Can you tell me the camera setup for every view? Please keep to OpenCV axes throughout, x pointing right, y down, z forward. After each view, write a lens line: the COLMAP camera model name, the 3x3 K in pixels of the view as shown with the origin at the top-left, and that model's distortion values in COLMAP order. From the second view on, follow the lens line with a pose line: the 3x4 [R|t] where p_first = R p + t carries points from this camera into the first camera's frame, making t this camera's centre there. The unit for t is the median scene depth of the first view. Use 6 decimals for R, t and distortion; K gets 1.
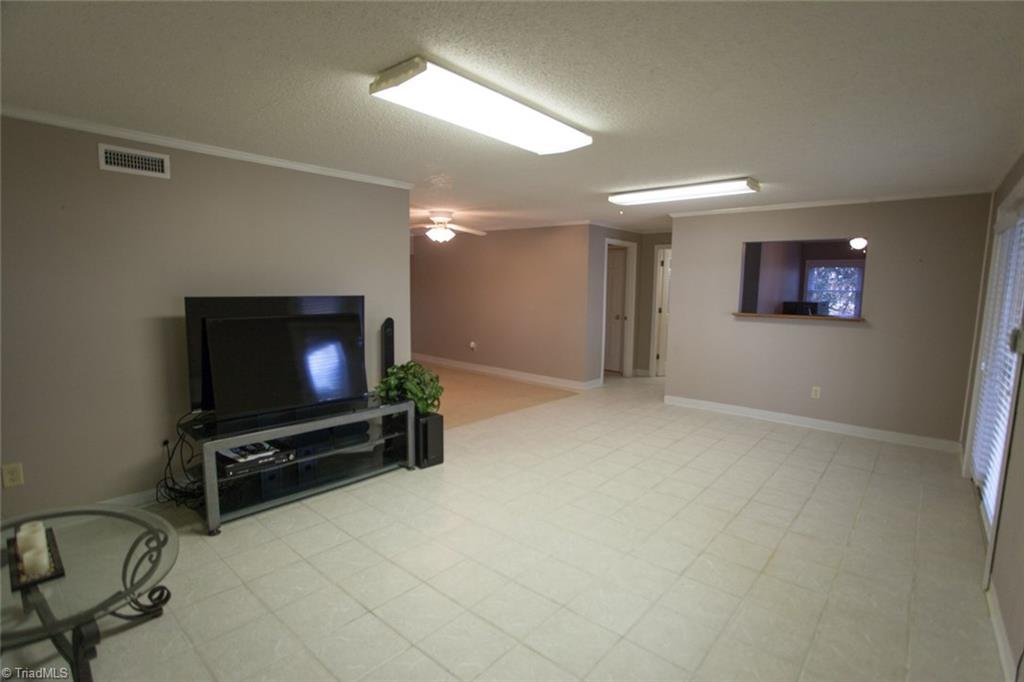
lens RADIAL K [[496.7, 0, 509.4], [0, 496.7, 346.3], [0, 0, 1]] dist [-0.074420, 0.036876]
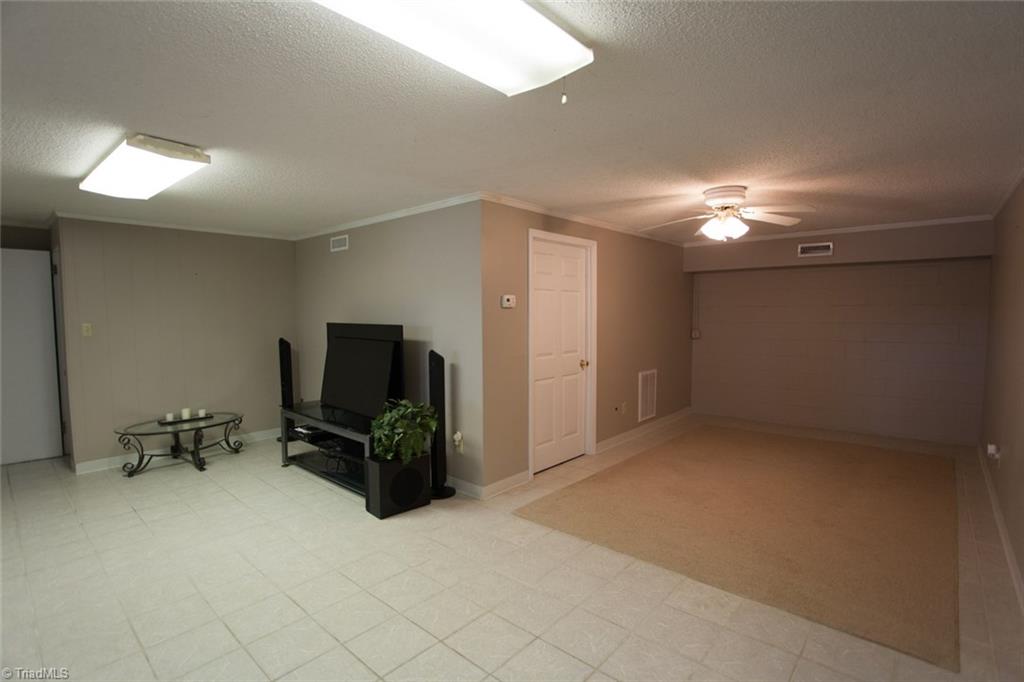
lens RADIAL K [[496.7, 0, 509.4], [0, 496.7, 346.3], [0, 0, 1]] dist [-0.074420, 0.036876]
pose [[-0.020735, 0.062179, -0.997850, 0.724937], [-0.113132, 0.991508, 0.064135, -0.150493], [0.993364, 0.114218, -0.013524, 1.240628]]
